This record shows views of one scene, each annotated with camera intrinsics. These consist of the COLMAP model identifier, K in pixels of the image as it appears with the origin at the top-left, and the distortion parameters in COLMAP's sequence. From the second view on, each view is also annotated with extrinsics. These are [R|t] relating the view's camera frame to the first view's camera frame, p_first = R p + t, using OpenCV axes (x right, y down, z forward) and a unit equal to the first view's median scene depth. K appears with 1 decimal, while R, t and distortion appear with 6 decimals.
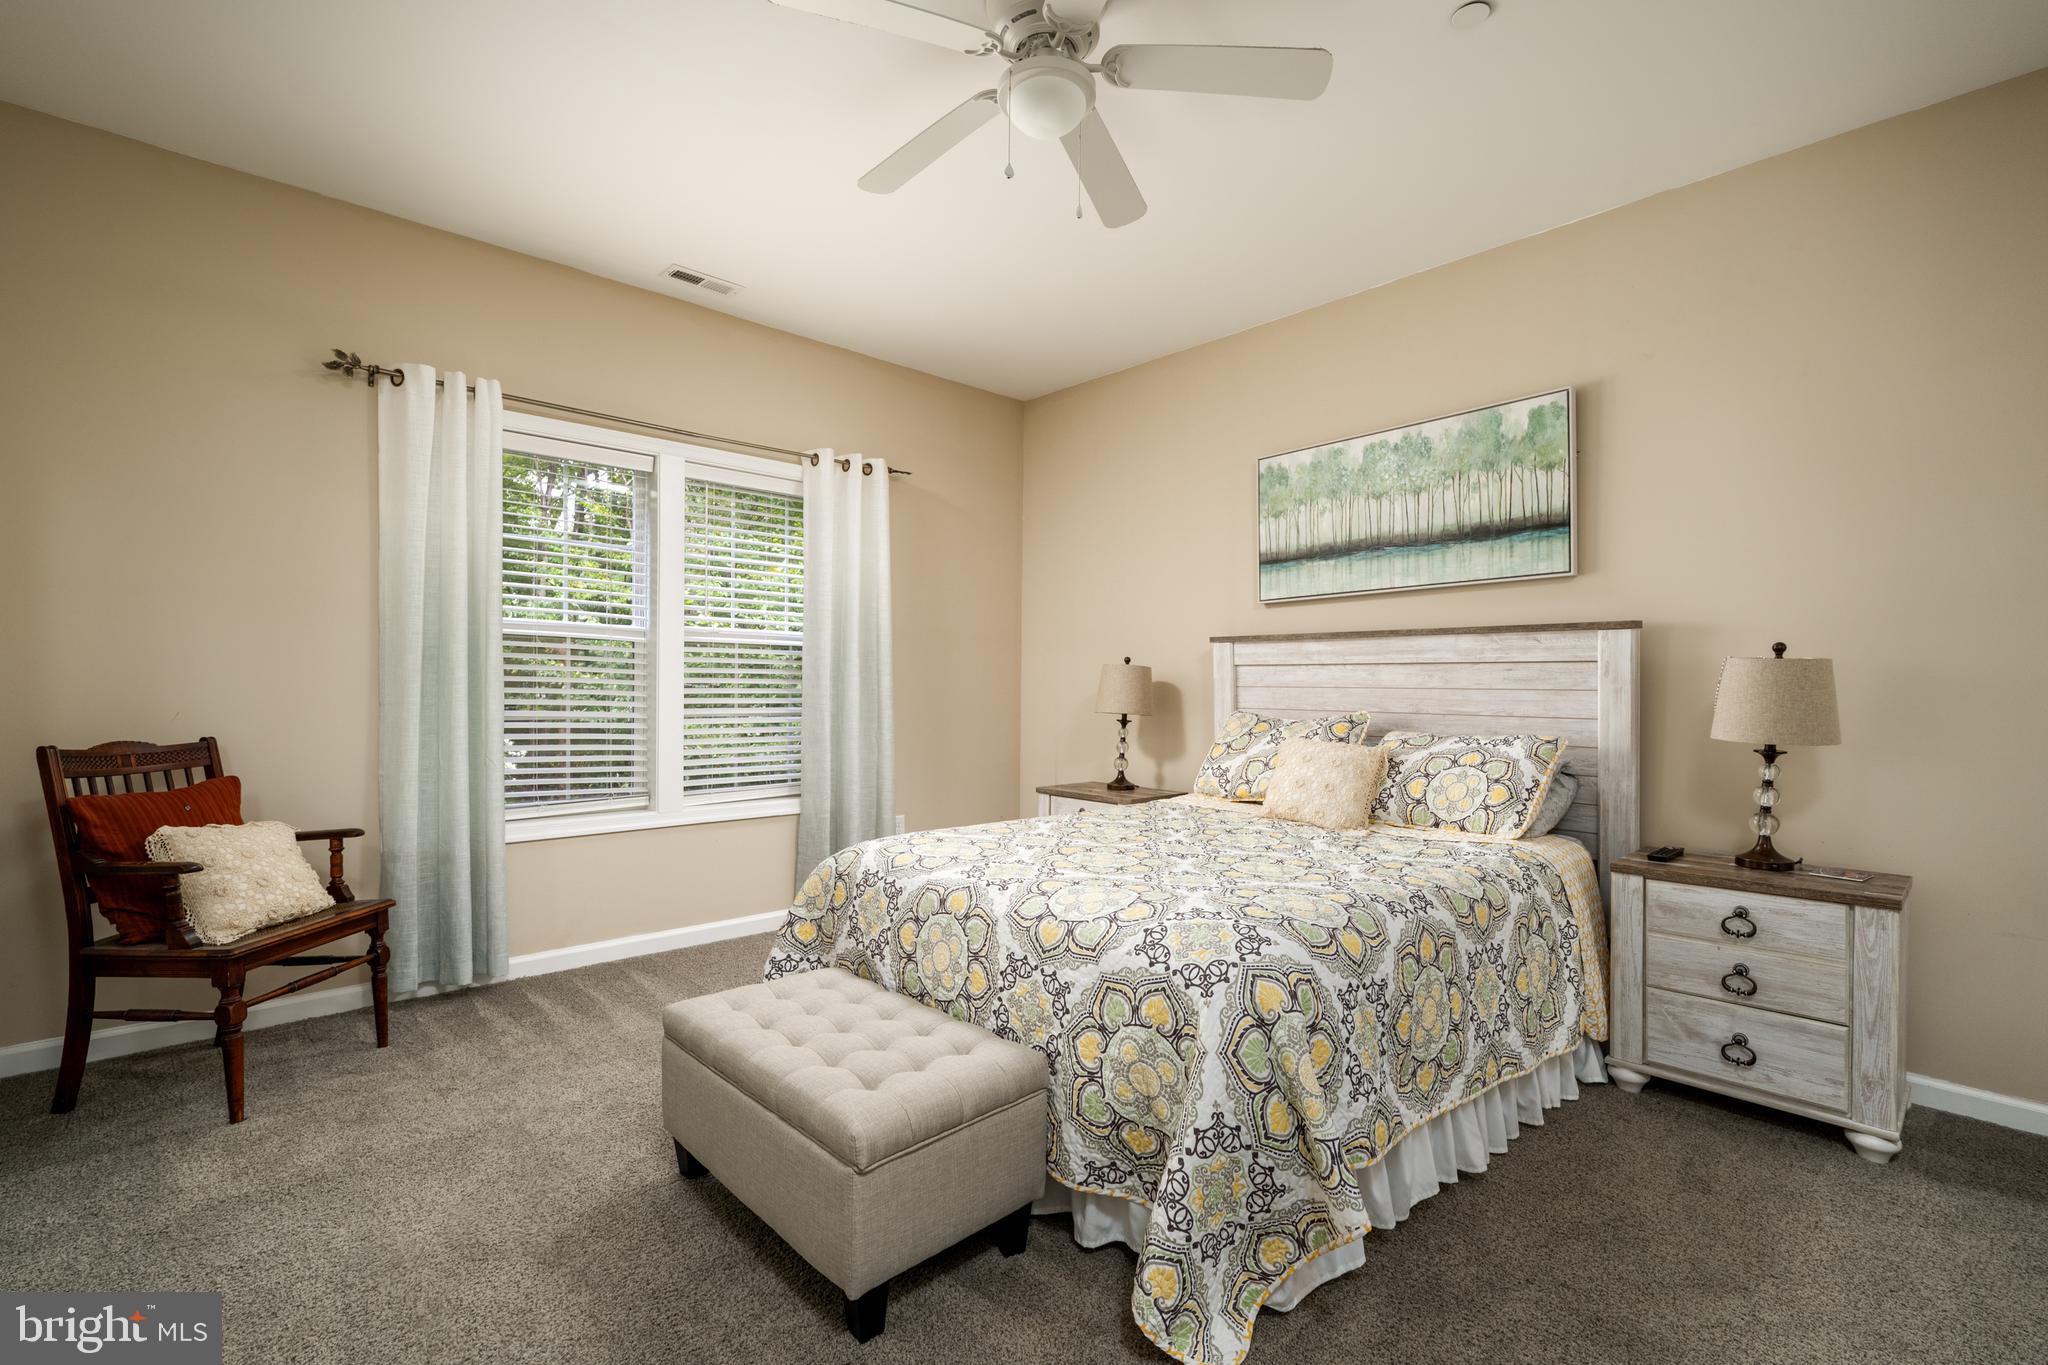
lens RADIAL K [[891.5, 0, 1029.2], [0, 891.5, 681.4], [0, 0, 1]] dist [0.008040, -0.001479]
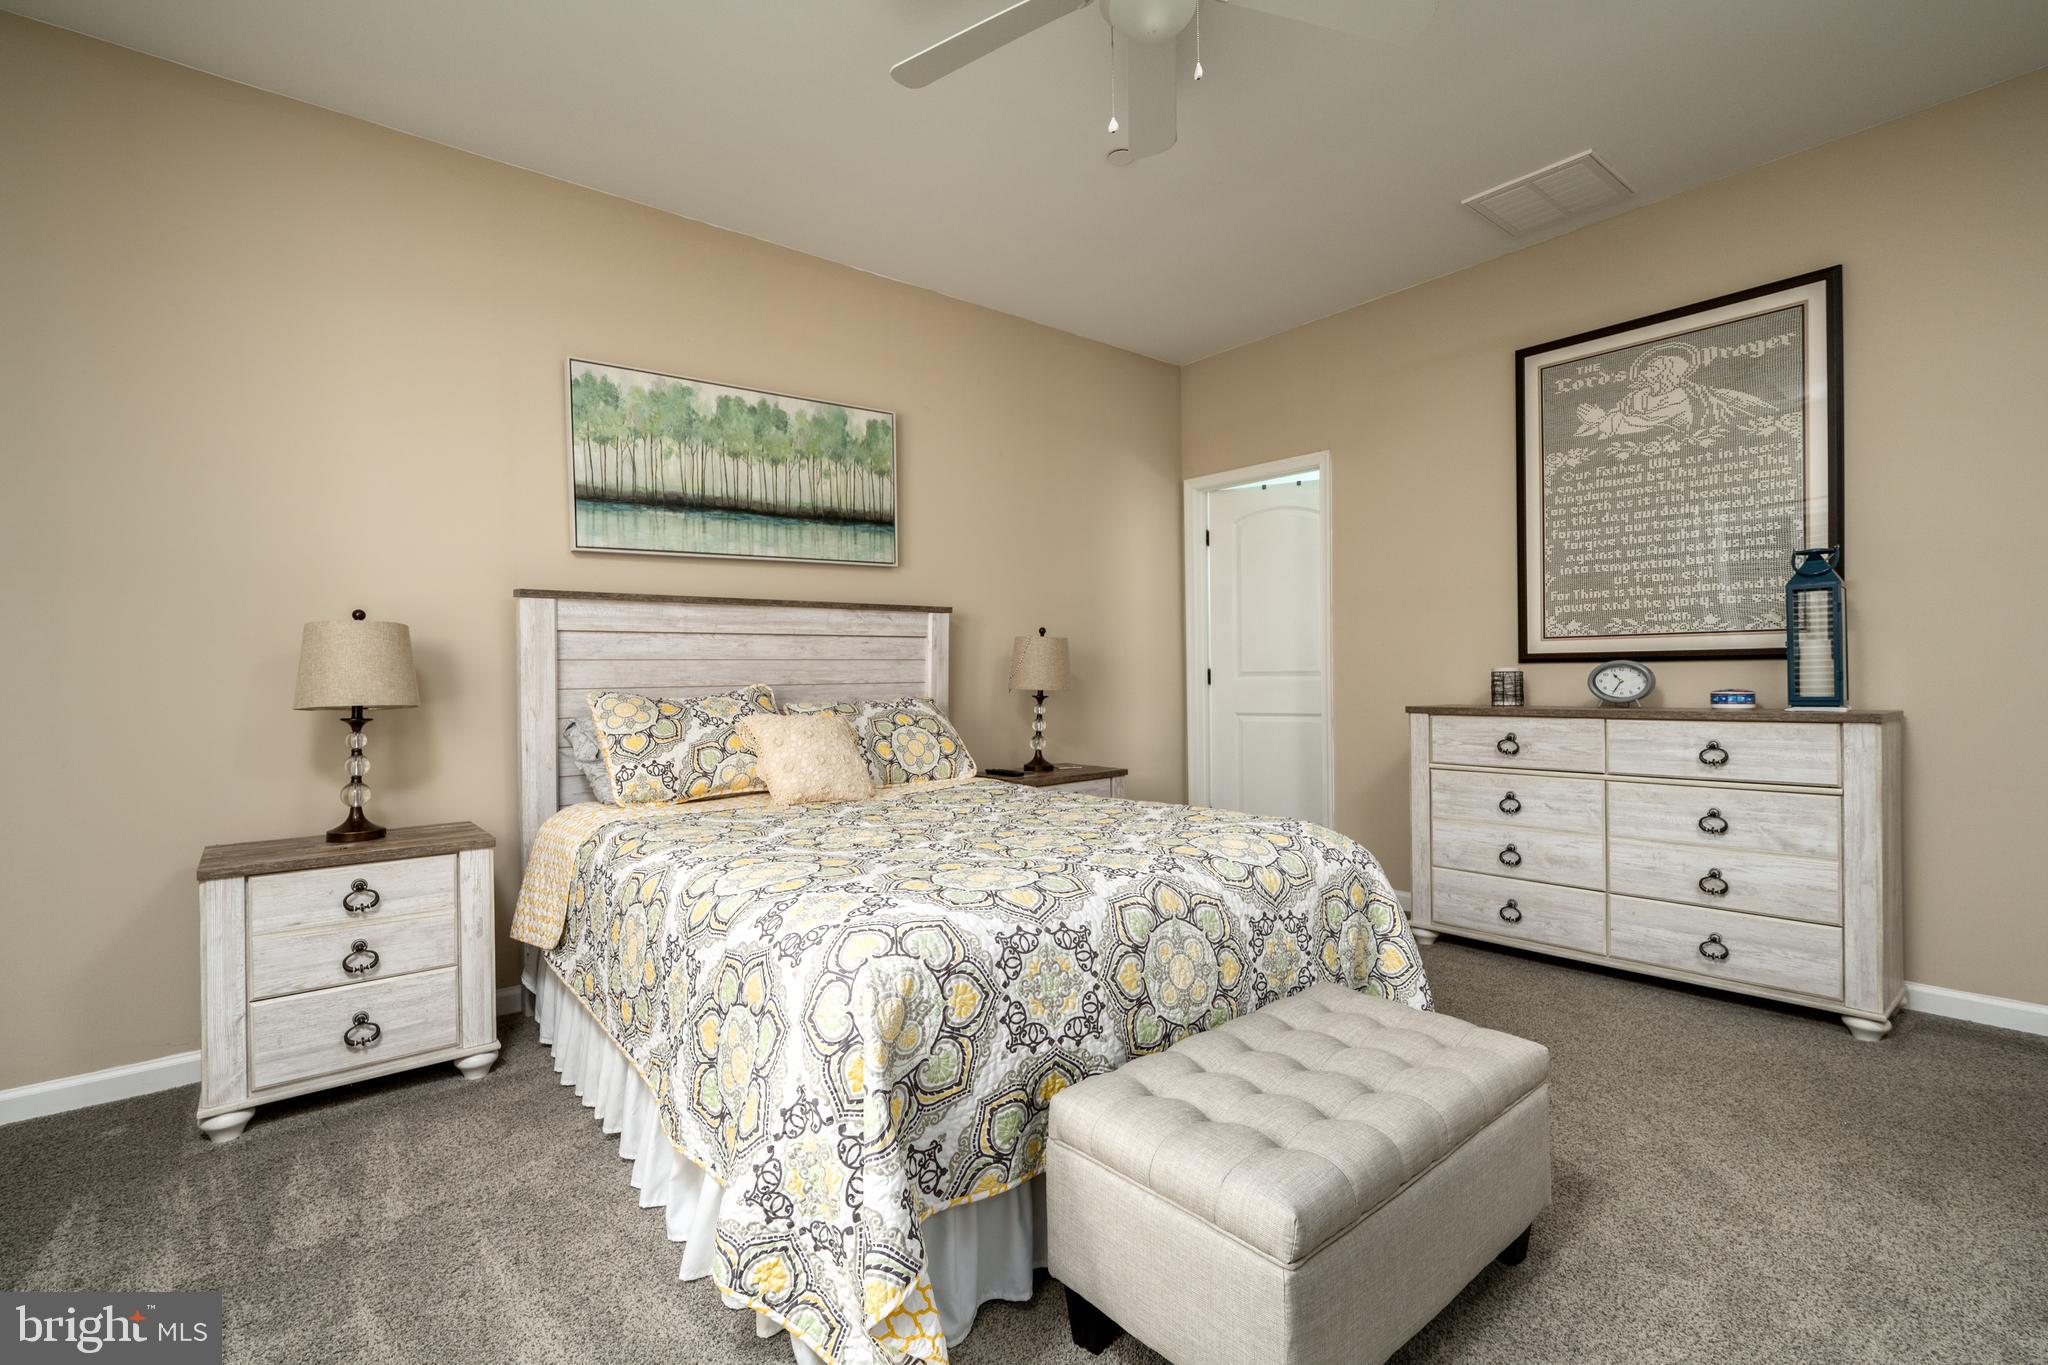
lens RADIAL K [[916.5, 0, 1028.2], [0, 916.5, 680.2], [0, 0, 1]] dist [0.000090, -0.000480]
pose [[0.072173, -0.022137, 0.997146, -0.588519], [0.006111, 0.999745, 0.021752, 0.010456], [-0.997373, 0.004523, 0.072290, 0.666528]]
